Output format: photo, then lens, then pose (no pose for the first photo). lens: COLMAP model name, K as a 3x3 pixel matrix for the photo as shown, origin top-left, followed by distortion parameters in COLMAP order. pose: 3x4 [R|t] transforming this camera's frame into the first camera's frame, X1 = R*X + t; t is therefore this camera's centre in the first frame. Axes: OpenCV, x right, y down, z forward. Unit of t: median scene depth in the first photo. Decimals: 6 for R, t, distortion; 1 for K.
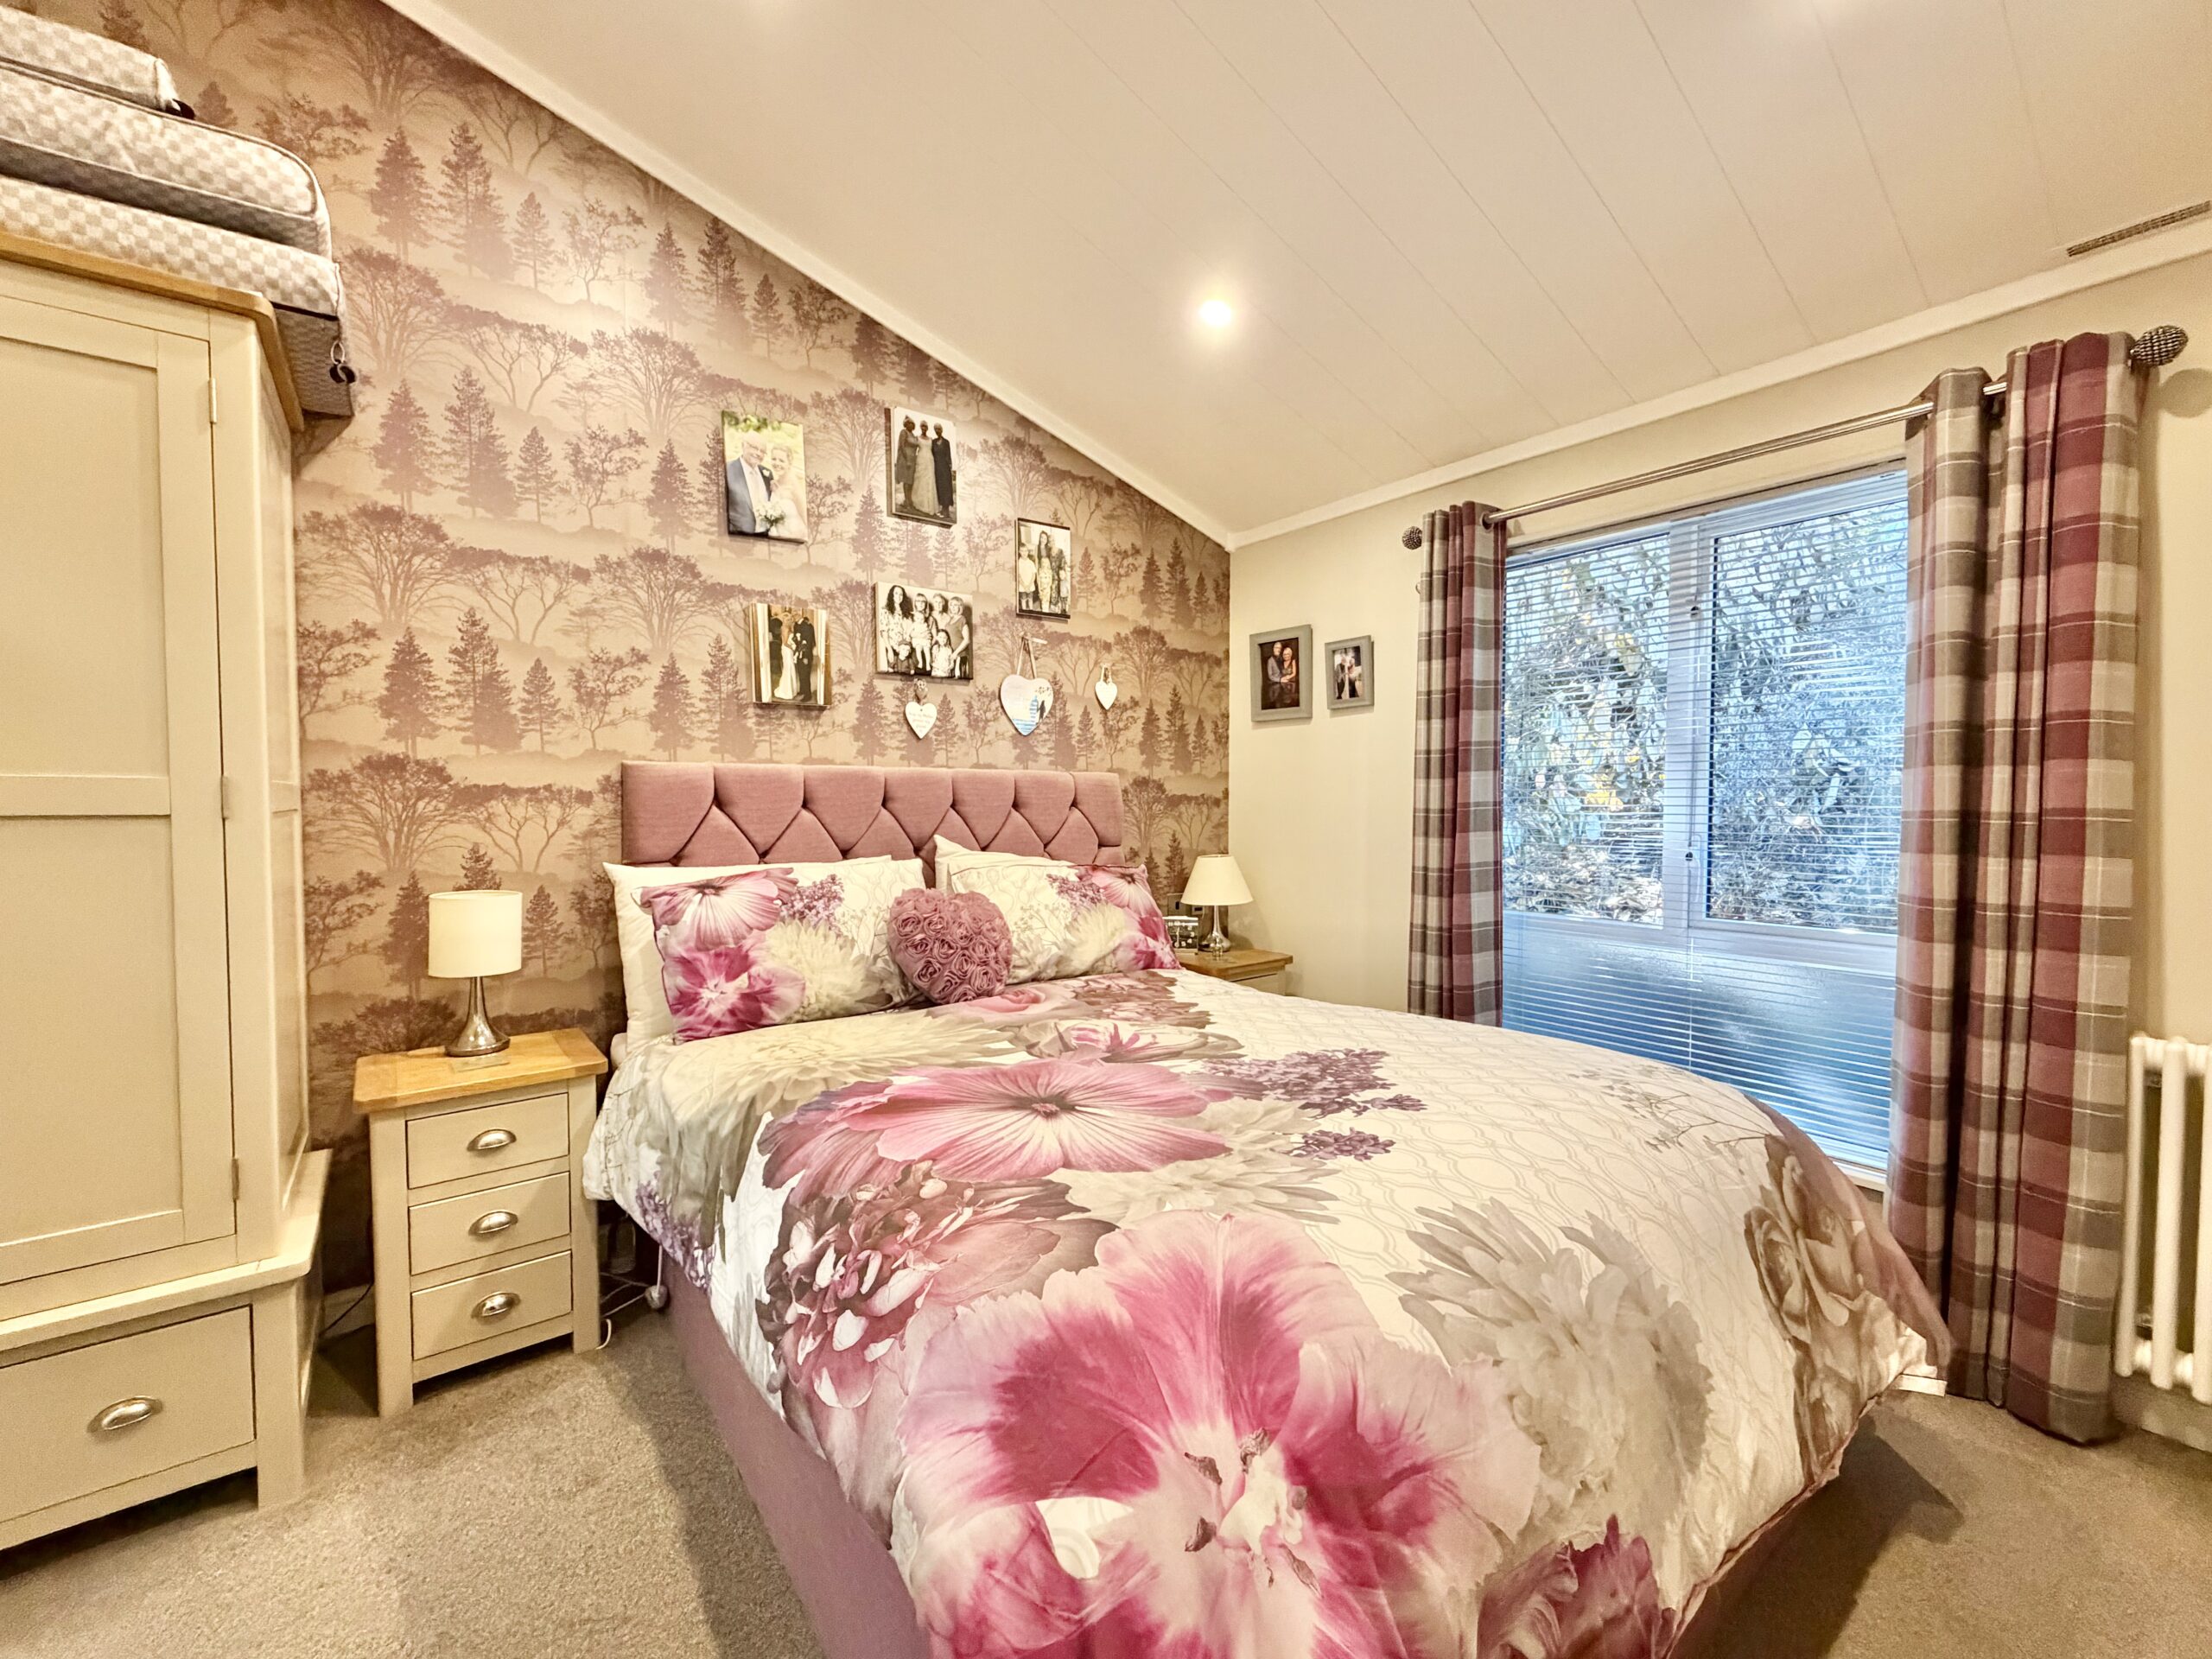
lens RADIAL K [[900.9, 0, 1102.3], [0, 900.9, 826.6], [0, 0, 1]] dist [-0.001004, 0.000083]
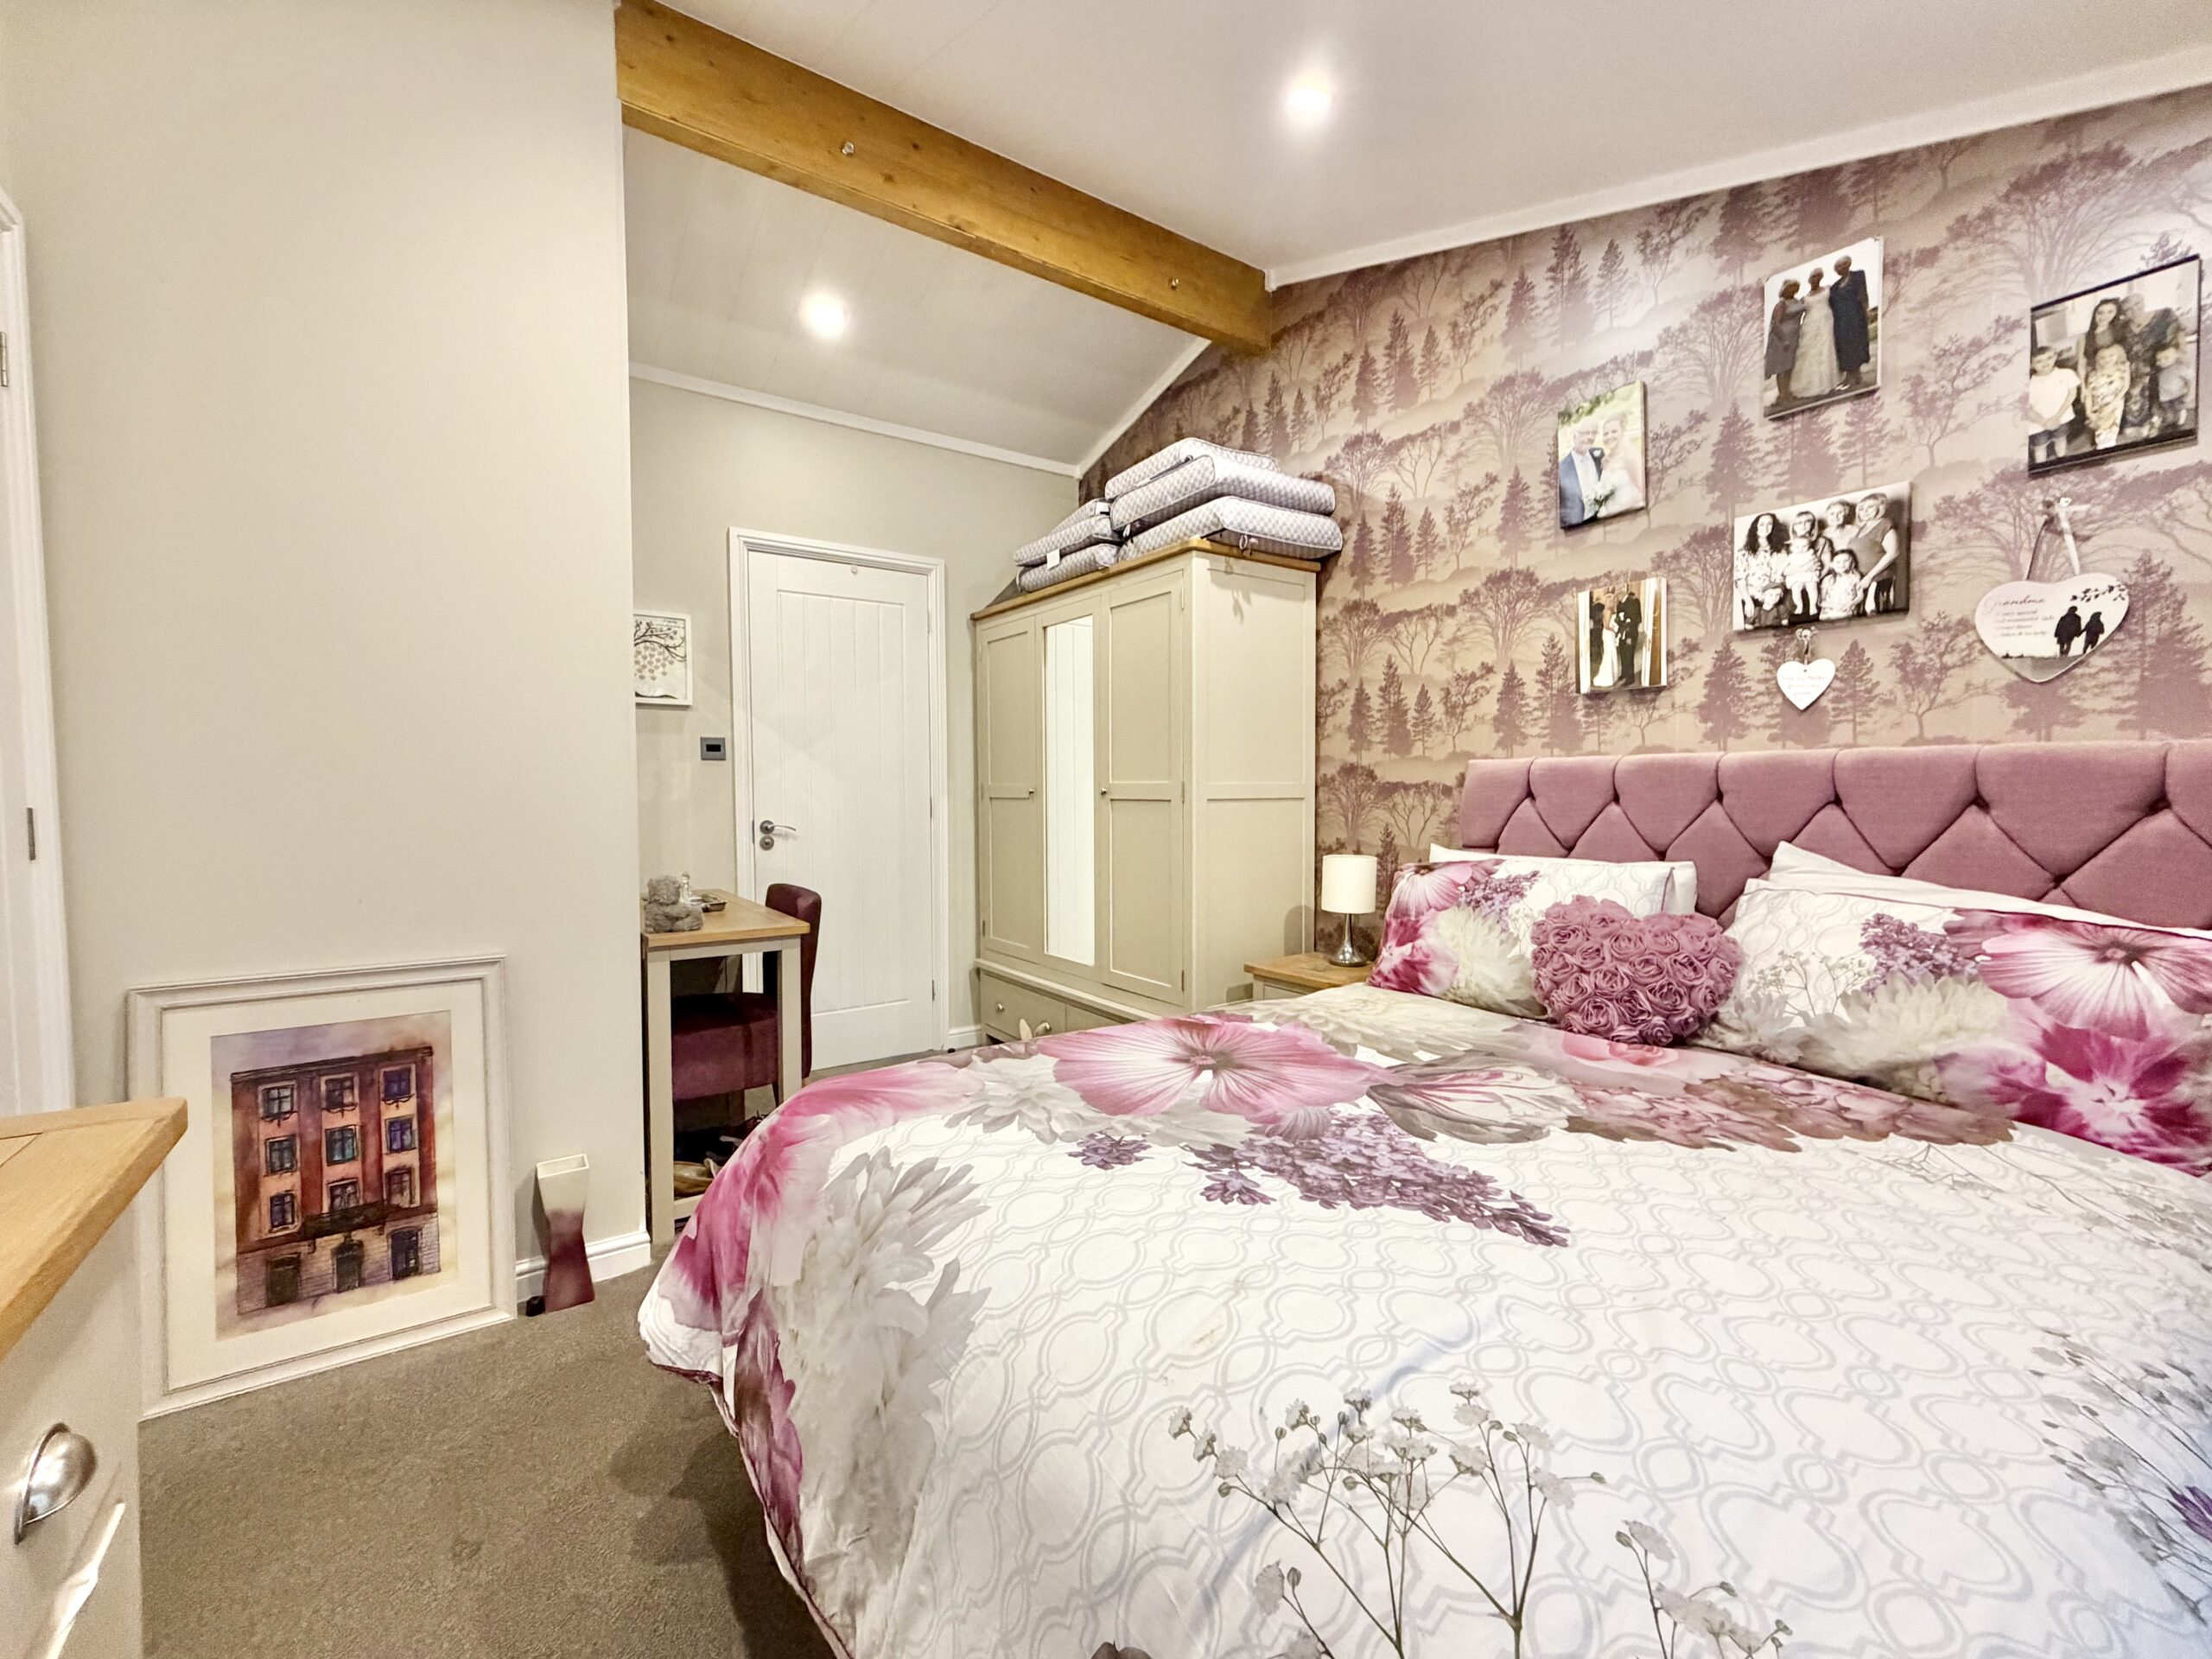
lens RADIAL K [[900.9, 0, 1102.3], [0, 900.9, 826.6], [0, 0, 1]] dist [-0.001004, 0.000083]
pose [[-0.036421, 0.037514, -0.998632, 0.659092], [-0.034279, 0.998660, 0.038765, -0.014865], [0.998748, 0.035644, -0.035086, 0.553144]]
